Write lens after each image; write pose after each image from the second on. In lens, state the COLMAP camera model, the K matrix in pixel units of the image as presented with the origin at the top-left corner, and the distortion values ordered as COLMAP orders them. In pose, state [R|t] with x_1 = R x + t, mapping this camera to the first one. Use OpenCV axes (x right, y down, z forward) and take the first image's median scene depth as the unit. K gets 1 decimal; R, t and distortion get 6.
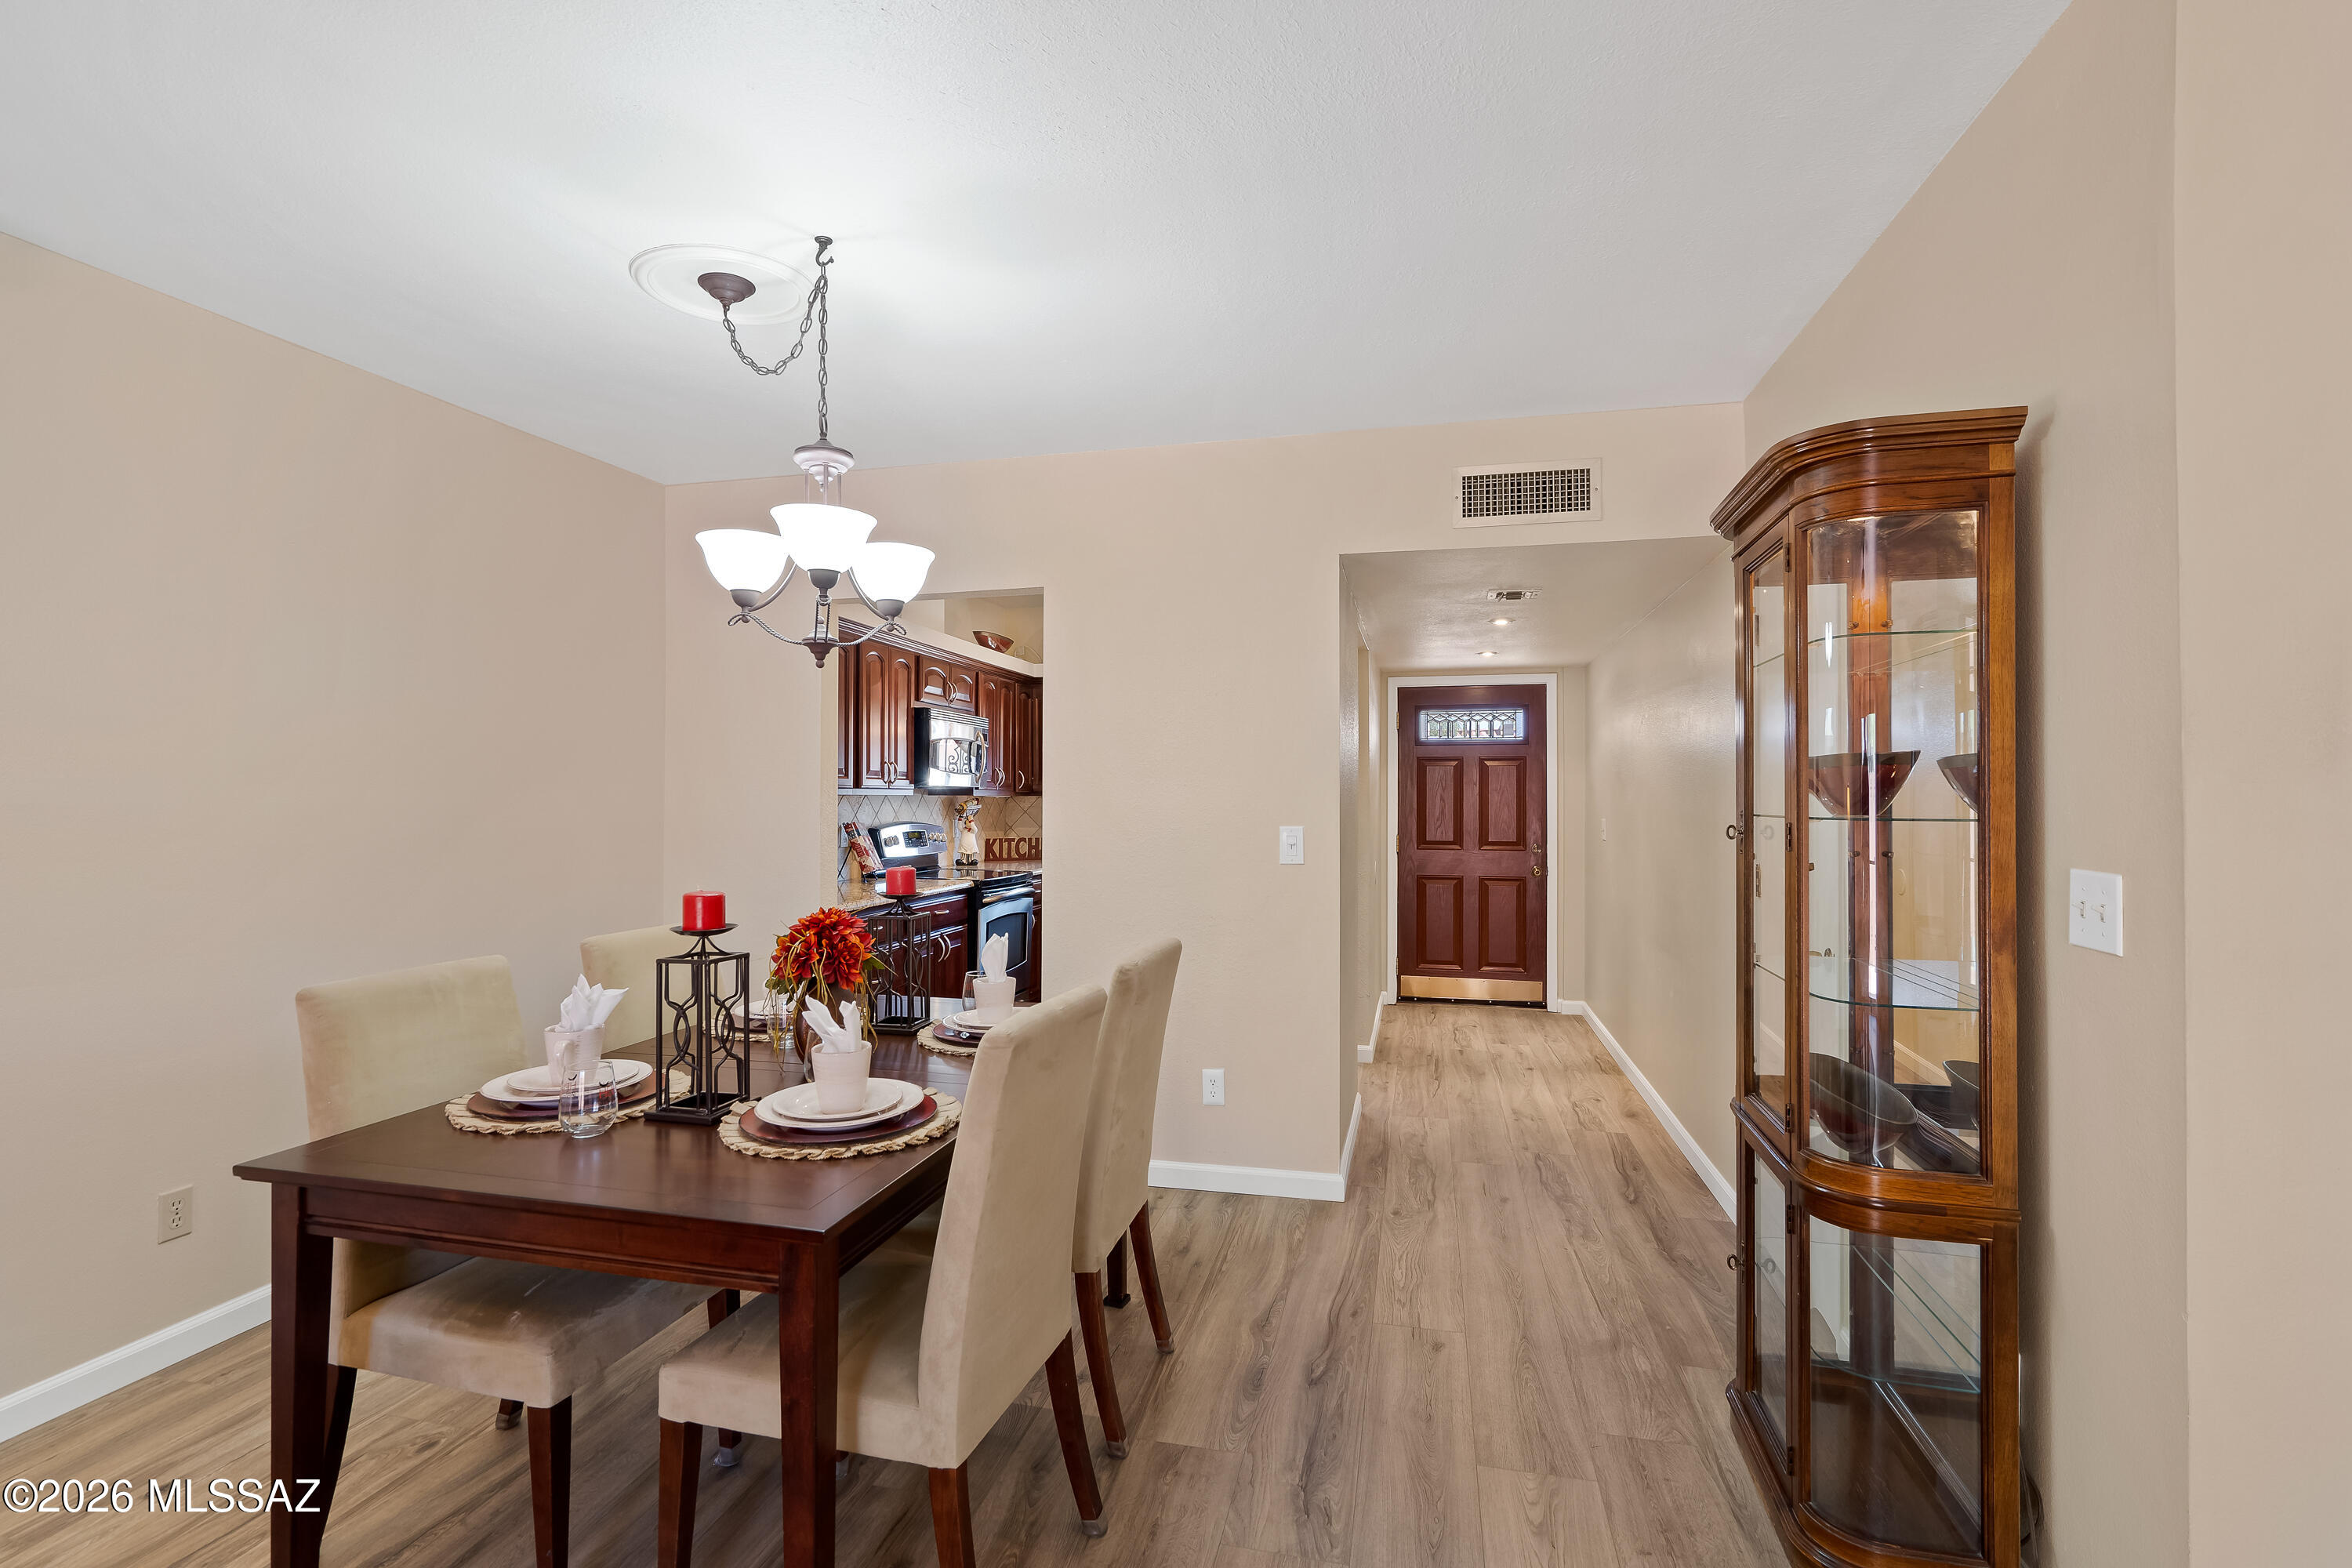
lens RADIAL K [[1079.2, 0, 1168.1], [0, 1079.2, 785.3], [0, 0, 1]] dist [0.003036, 0.001304]
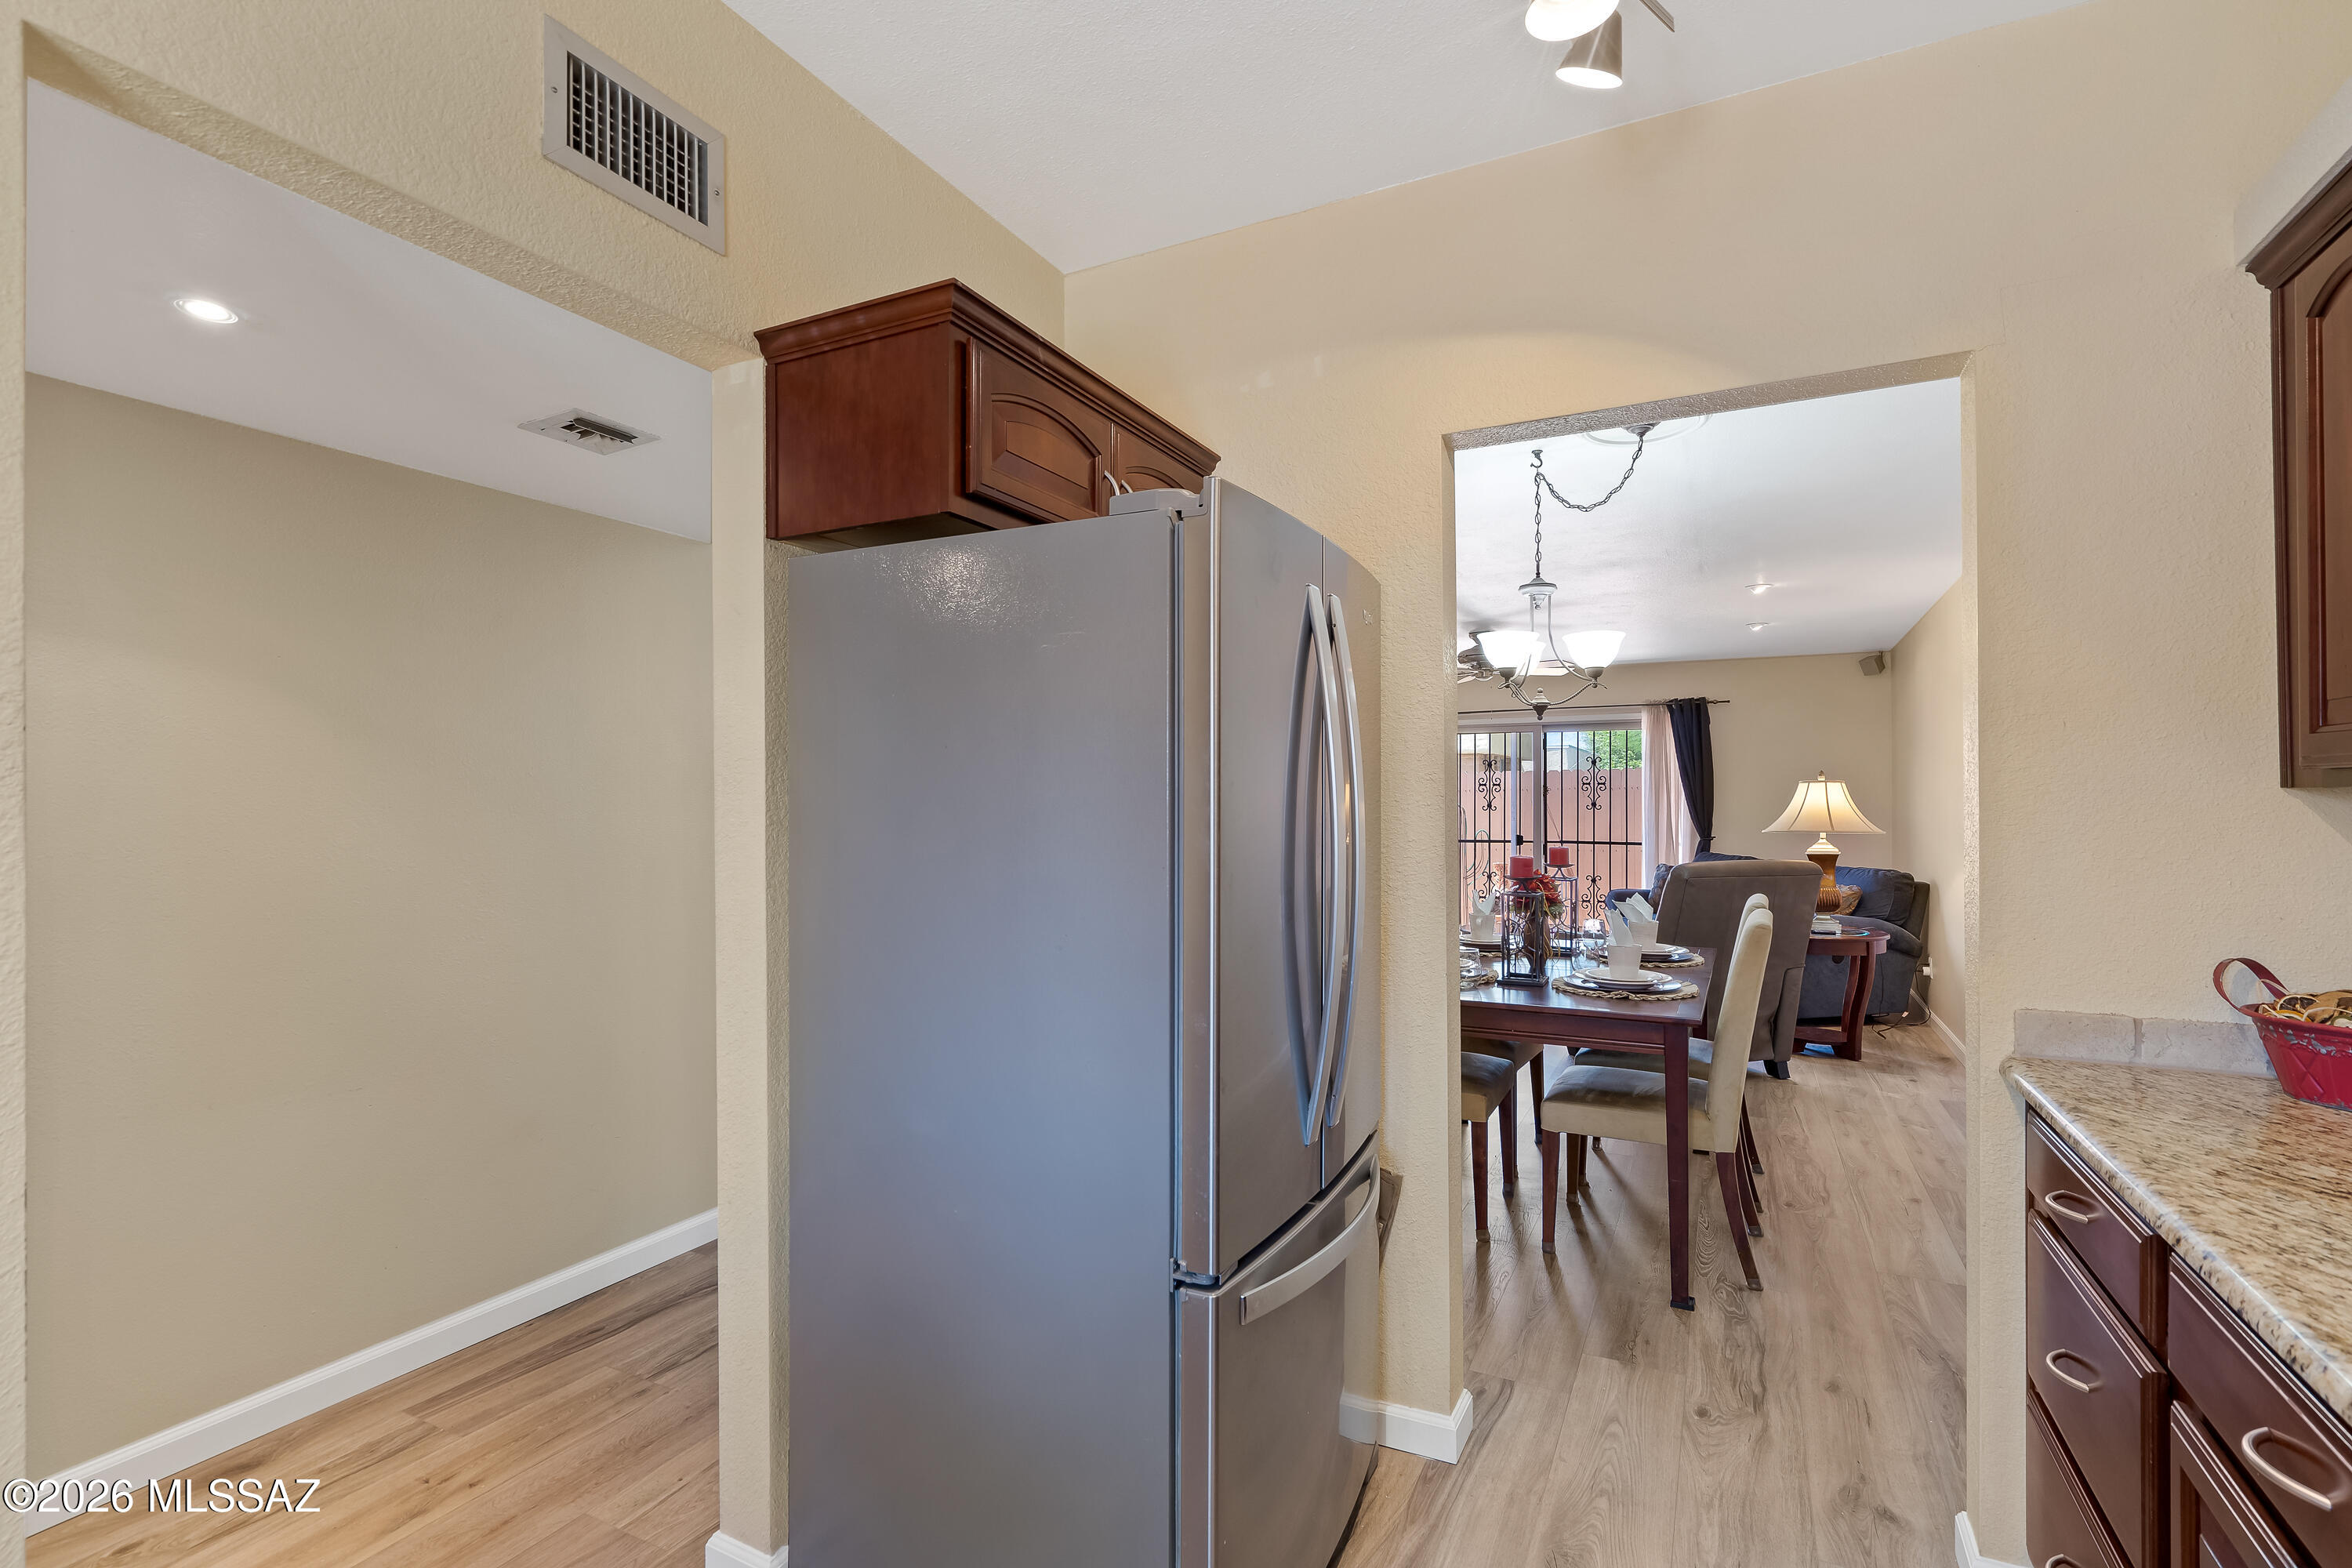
lens RADIAL K [[1079.2, 0, 1172.9], [0, 1079.2, 800.0], [0, 0, 1]] dist [0.003036, 0.001304]
pose [[-0.970319, 0.001878, 0.241822, -0.112976], [-0.000731, 0.999942, -0.010699, 0.017130], [-0.241828, -0.010558, -0.970262, 1.718009]]
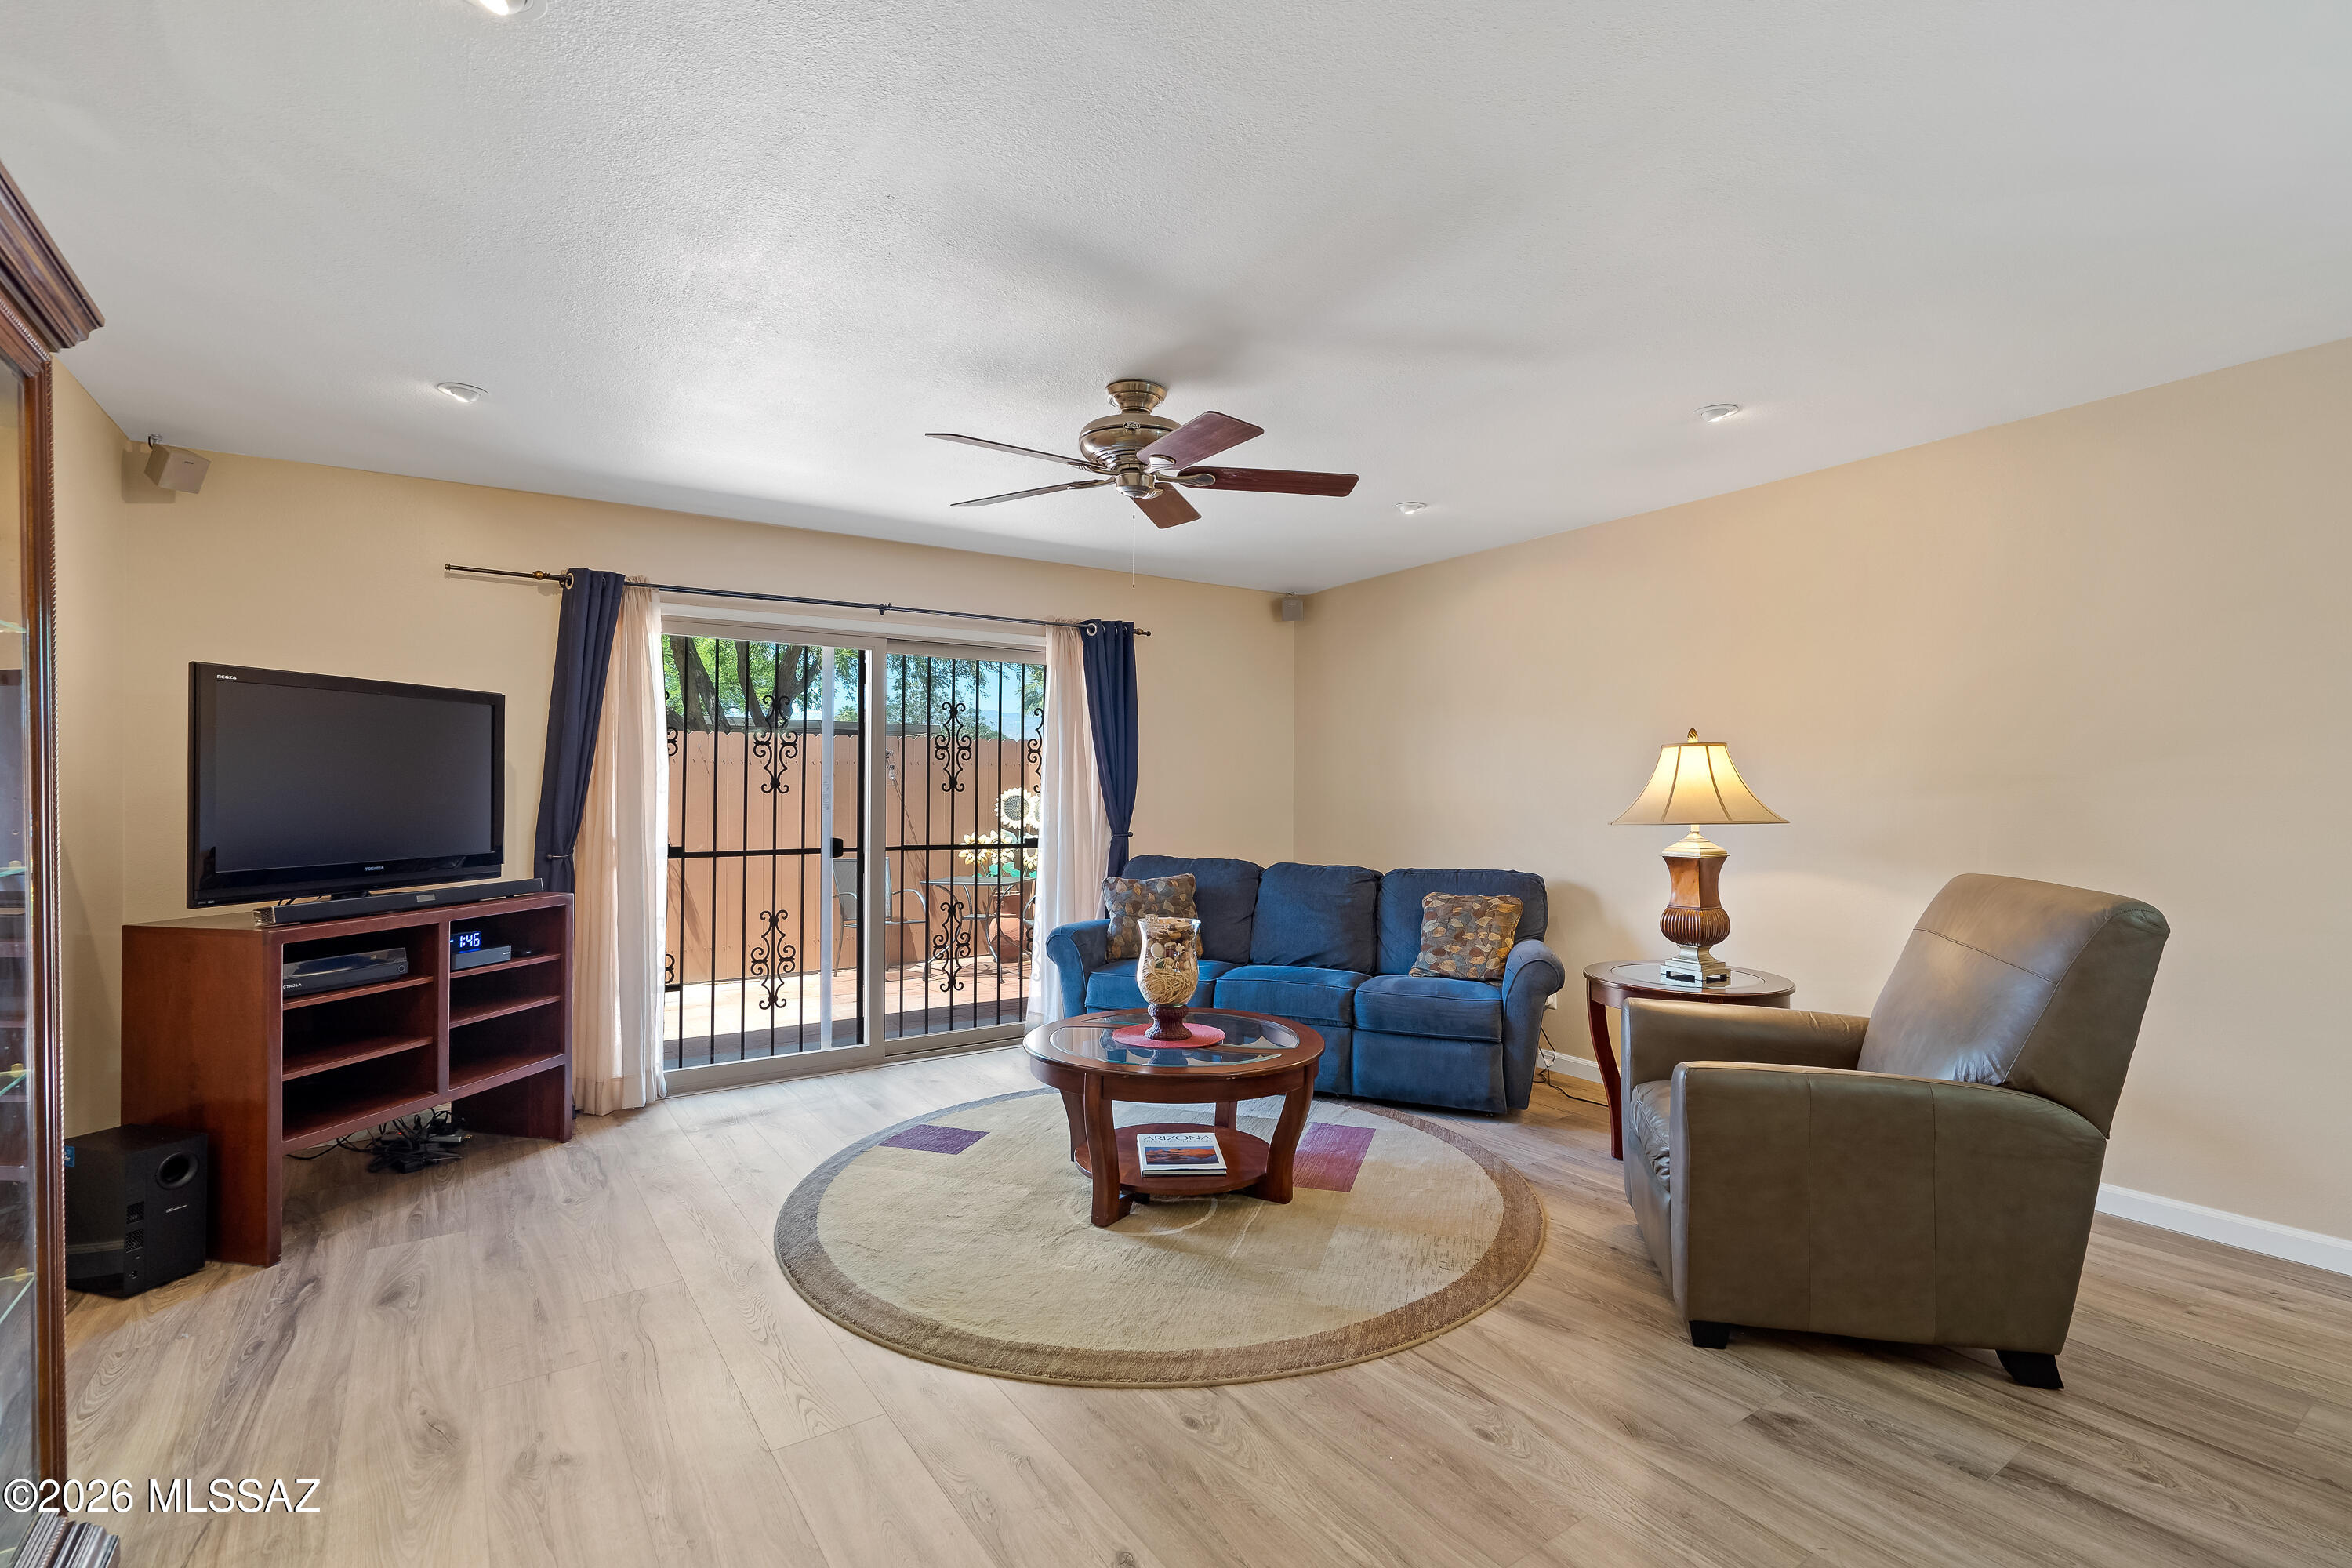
lens RADIAL K [[1079.2, 0, 1167.9], [0, 1079.2, 779.9], [0, 0, 1]] dist [0.003036, 0.001304]
pose [[-0.674181, -0.009524, -0.738505, 0.452154], [0.002725, 0.999878, -0.015382, 0.019646], [0.738561, -0.012383, -0.674073, 0.254166]]
